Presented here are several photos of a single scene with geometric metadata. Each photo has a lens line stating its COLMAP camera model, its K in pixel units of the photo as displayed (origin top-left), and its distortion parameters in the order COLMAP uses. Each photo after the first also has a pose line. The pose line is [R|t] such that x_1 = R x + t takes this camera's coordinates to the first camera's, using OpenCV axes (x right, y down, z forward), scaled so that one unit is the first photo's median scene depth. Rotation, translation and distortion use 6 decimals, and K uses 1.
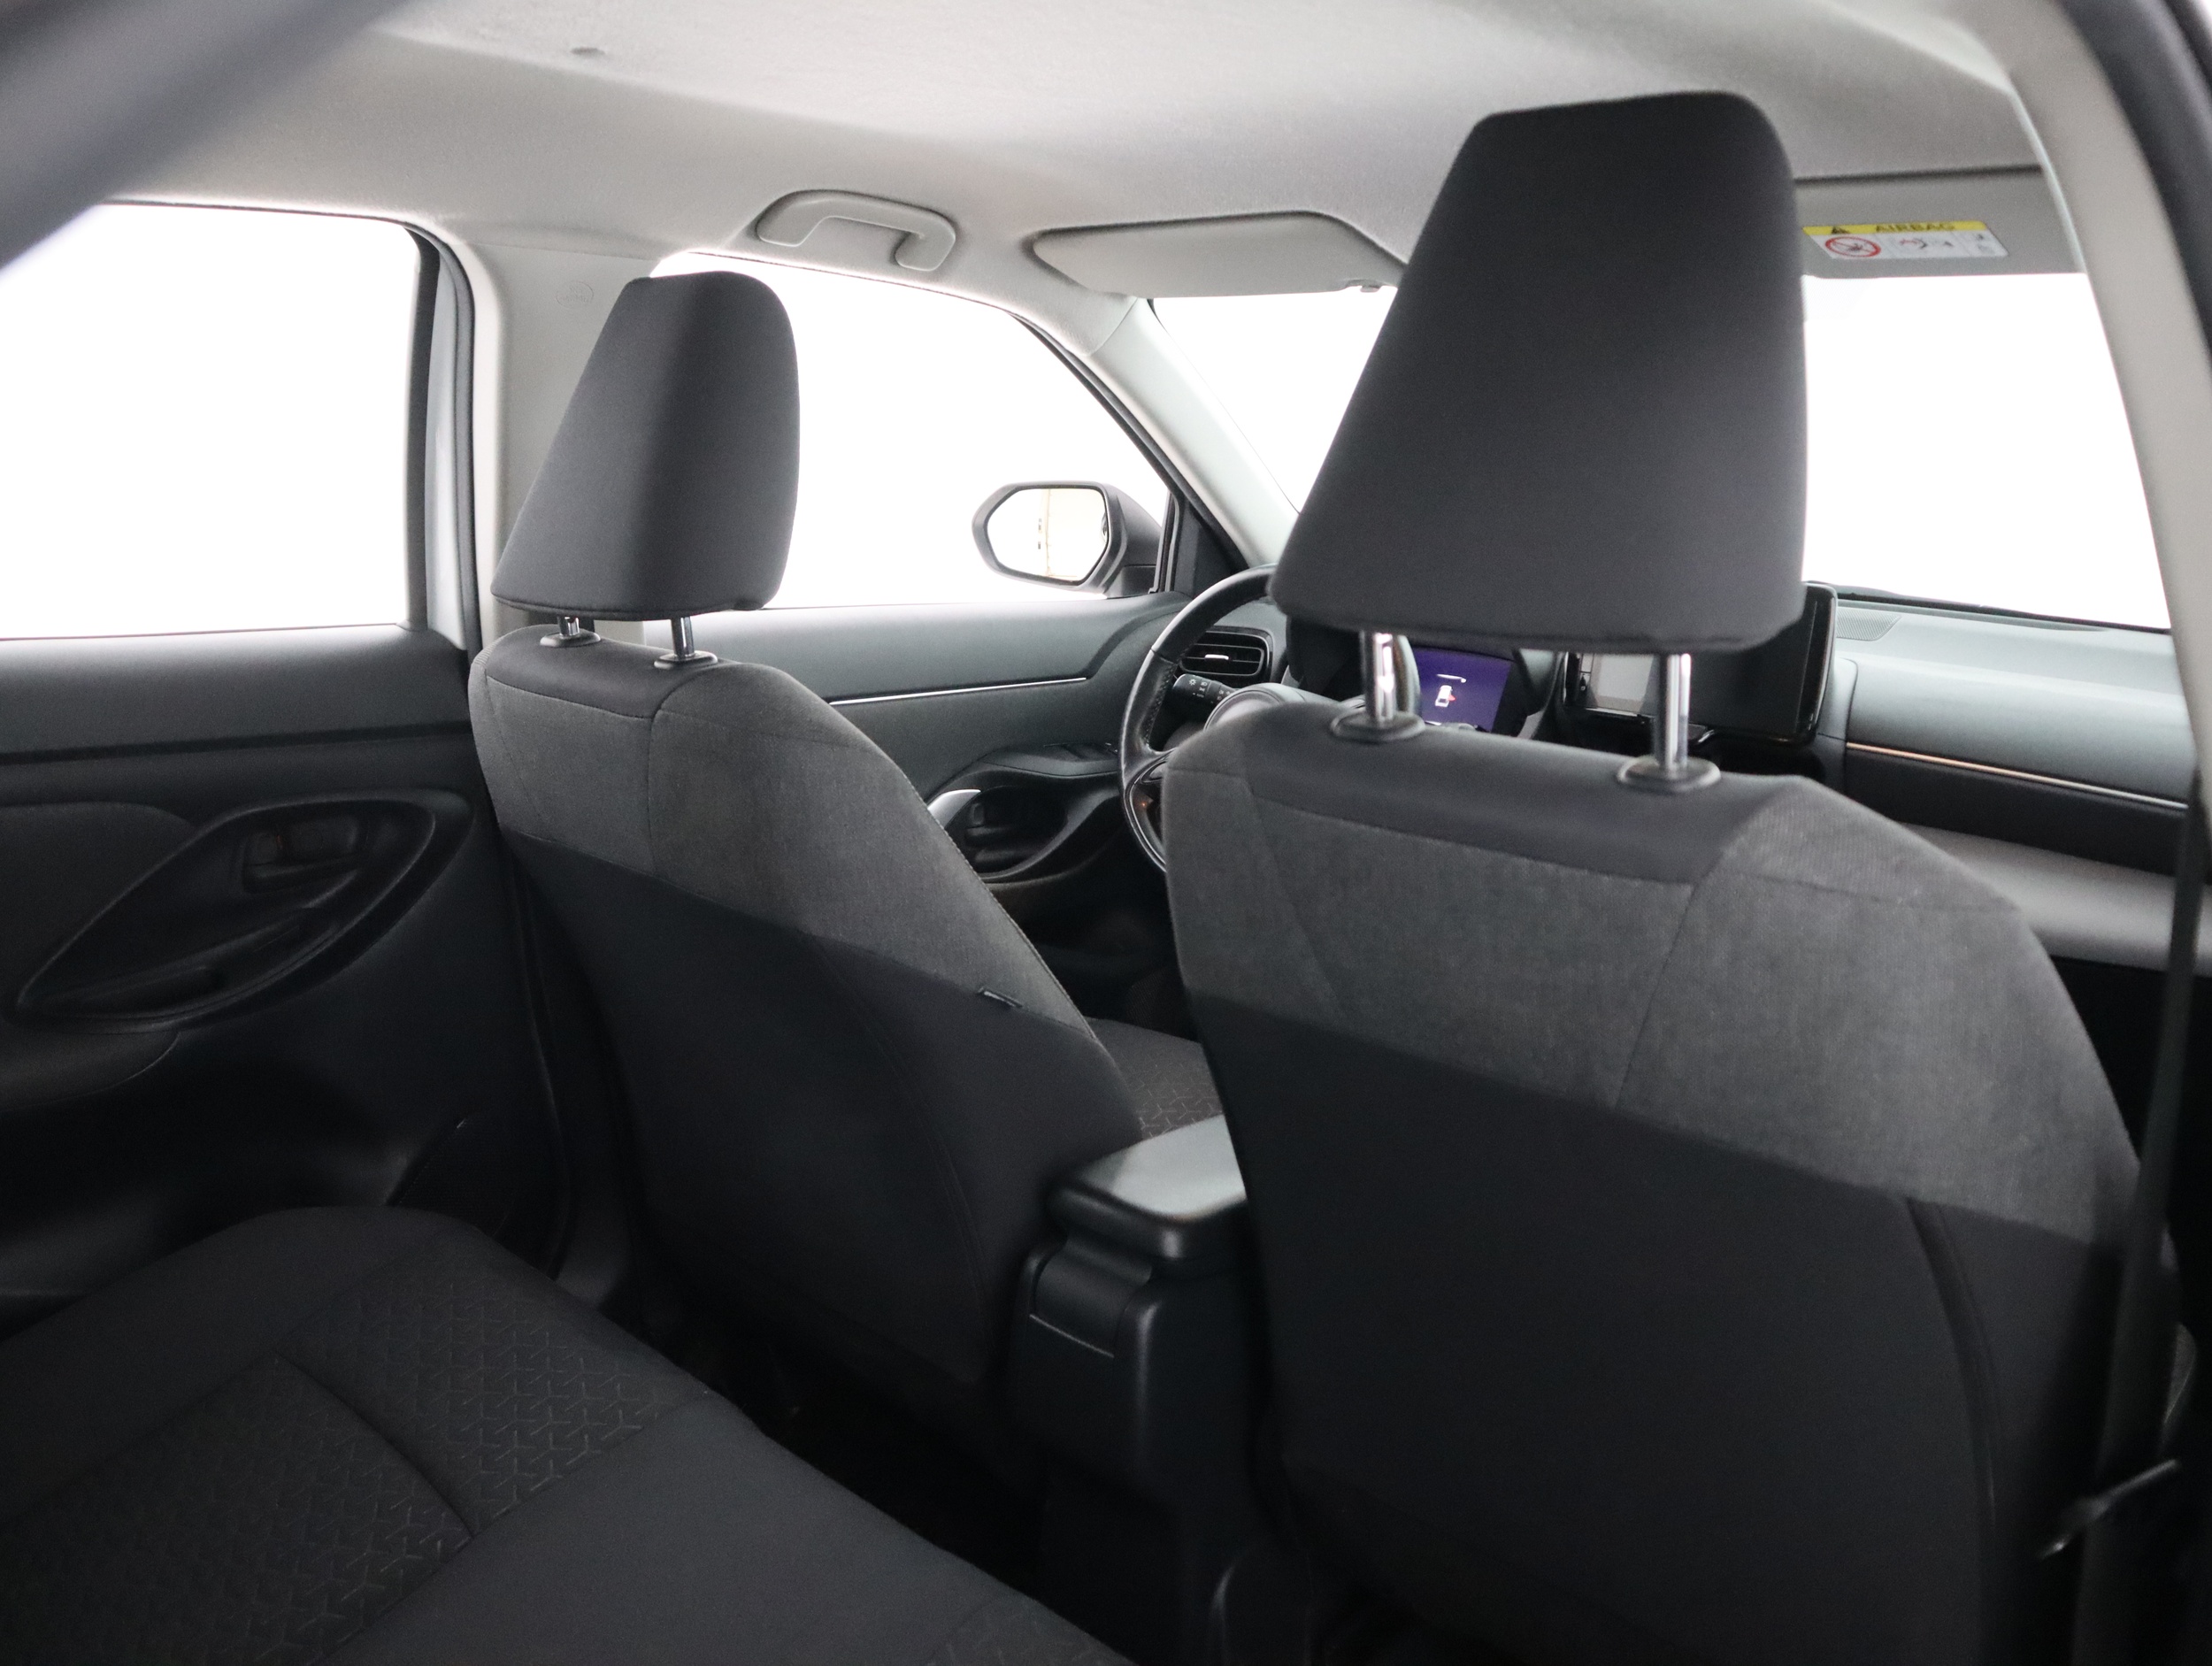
lens RADIAL K [[1757.3, 0, 1106.0], [0, 1757.3, 833.0], [0, 0, 1]] dist [-0.116072, 0.102756]
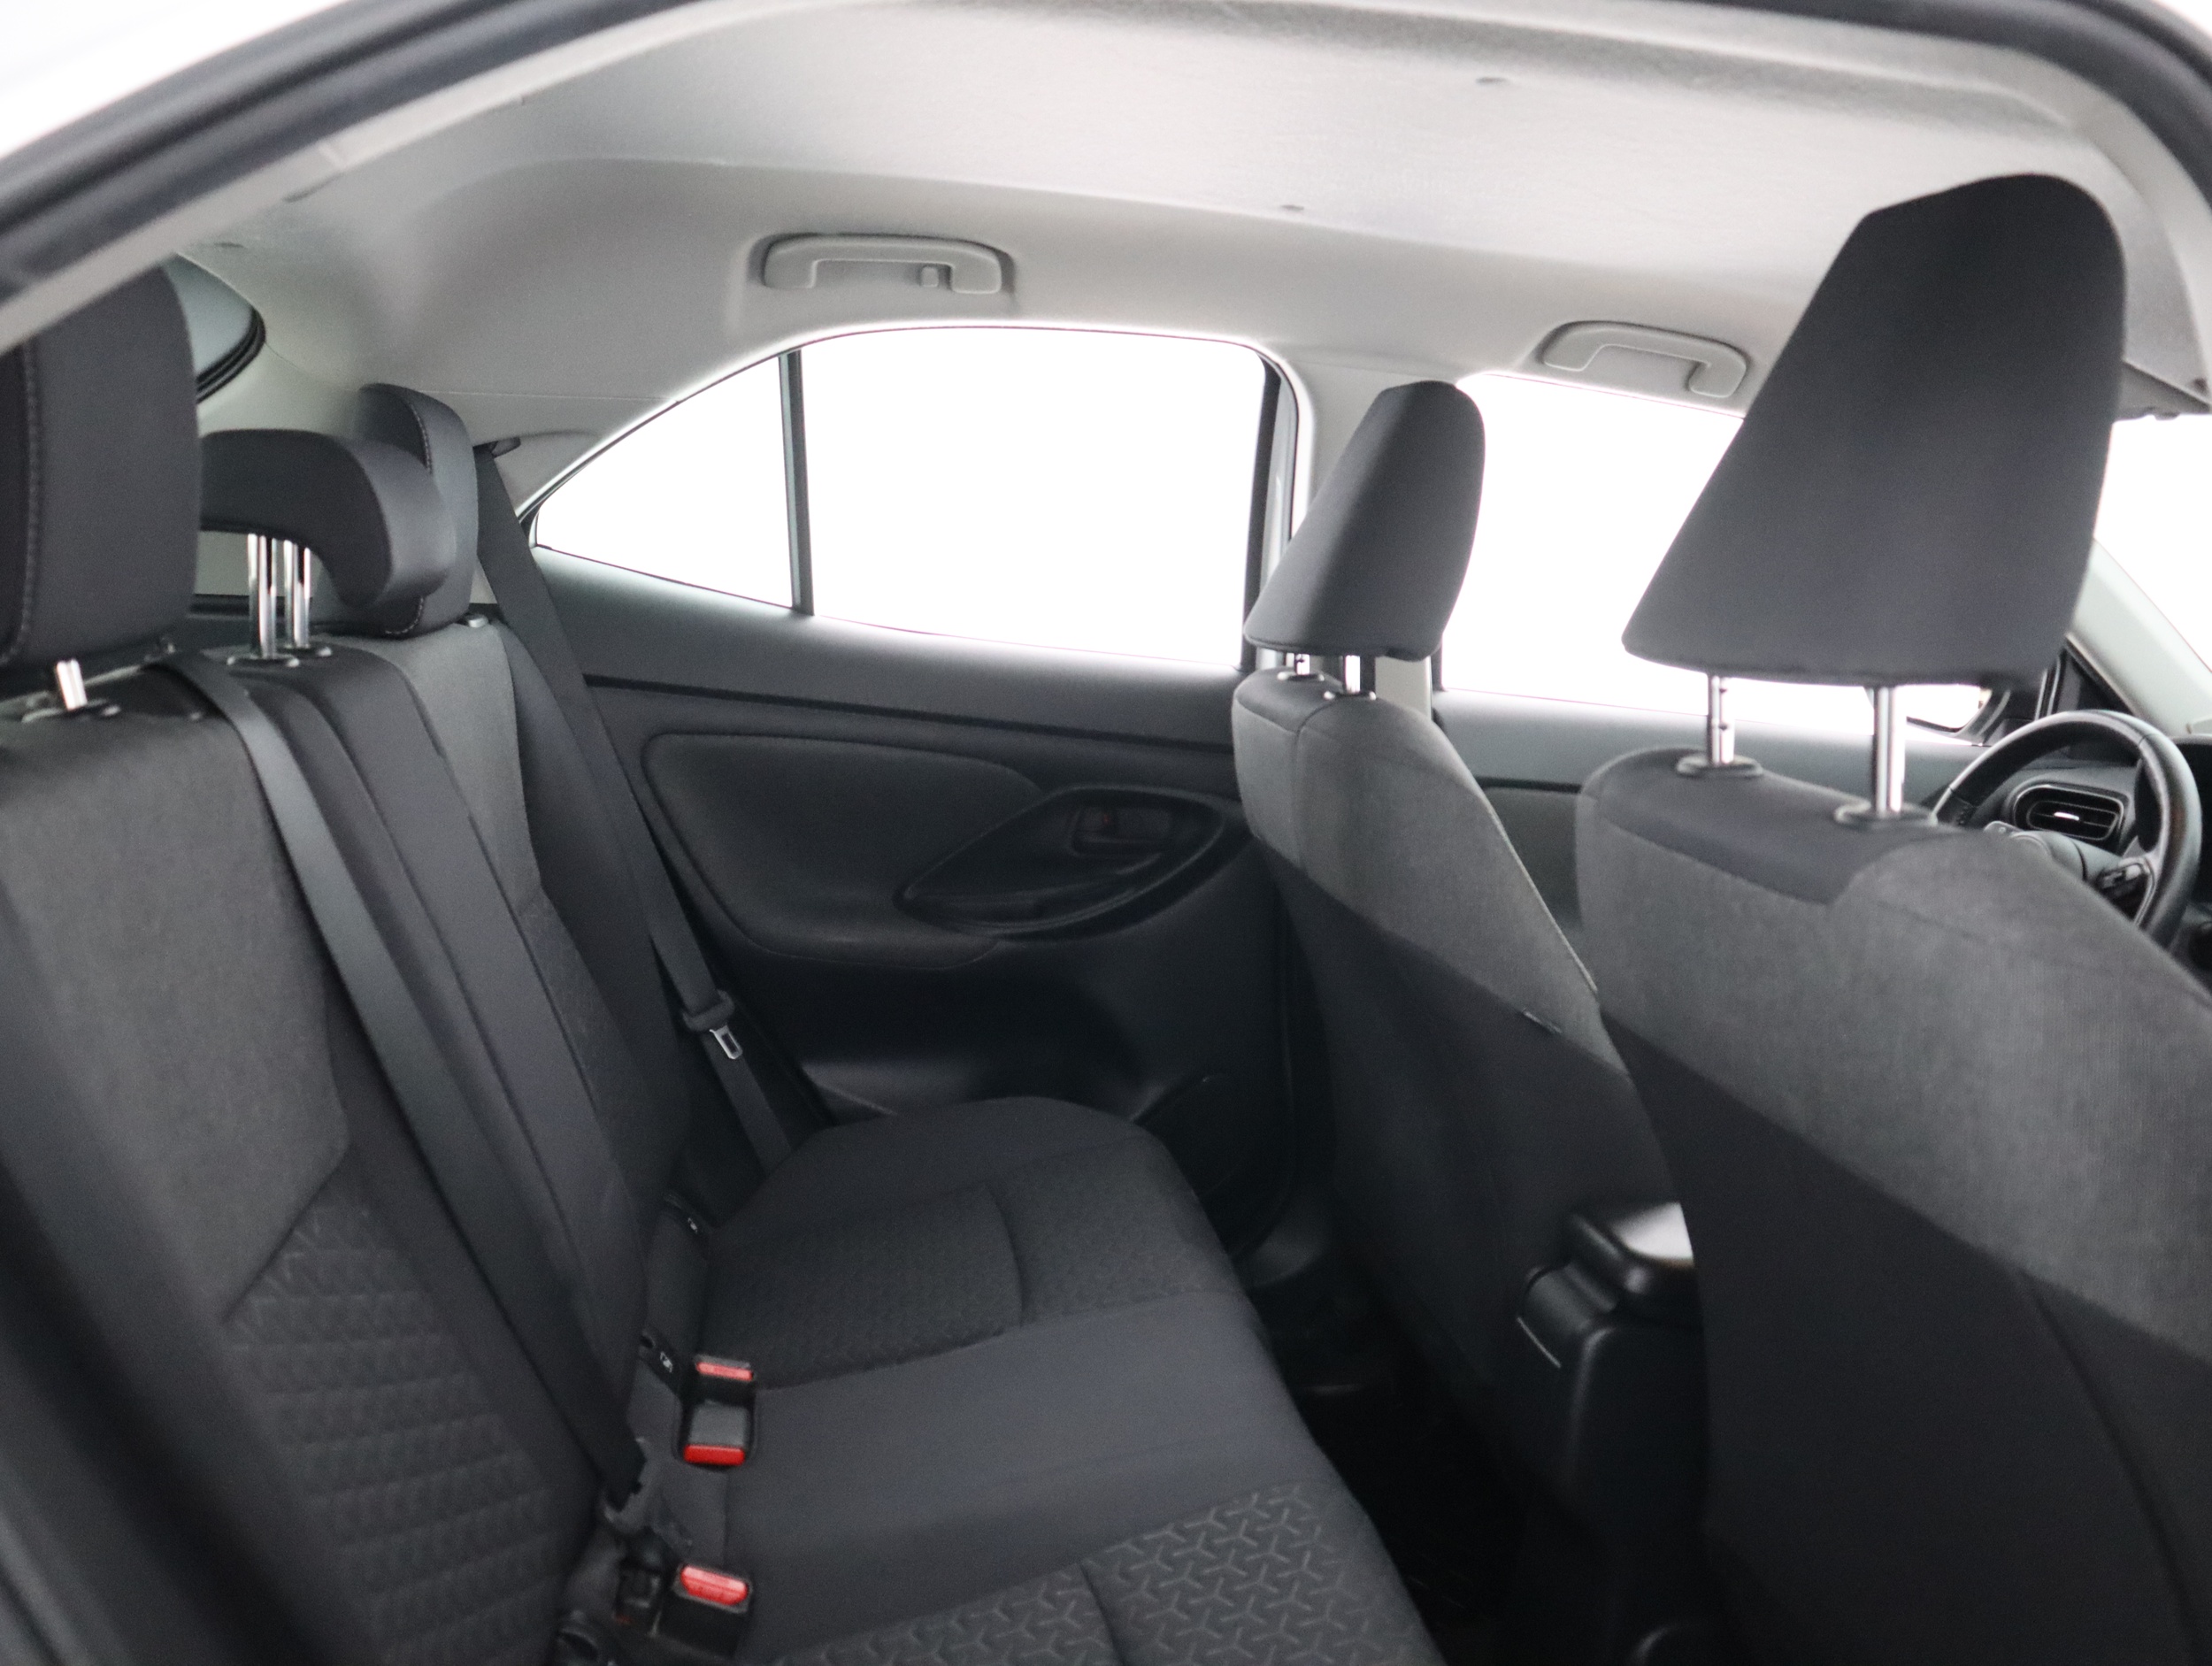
lens RADIAL K [[1757.3, 0, 1106.0], [0, 1757.3, 833.0], [0, 0, 1]] dist [-0.116072, 0.102756]
pose [[0.789961, 0.143640, -0.596094, 0.325756], [-0.197447, 0.979981, -0.025517, 0.053468], [0.580496, 0.137854, 0.802509, -0.055743]]
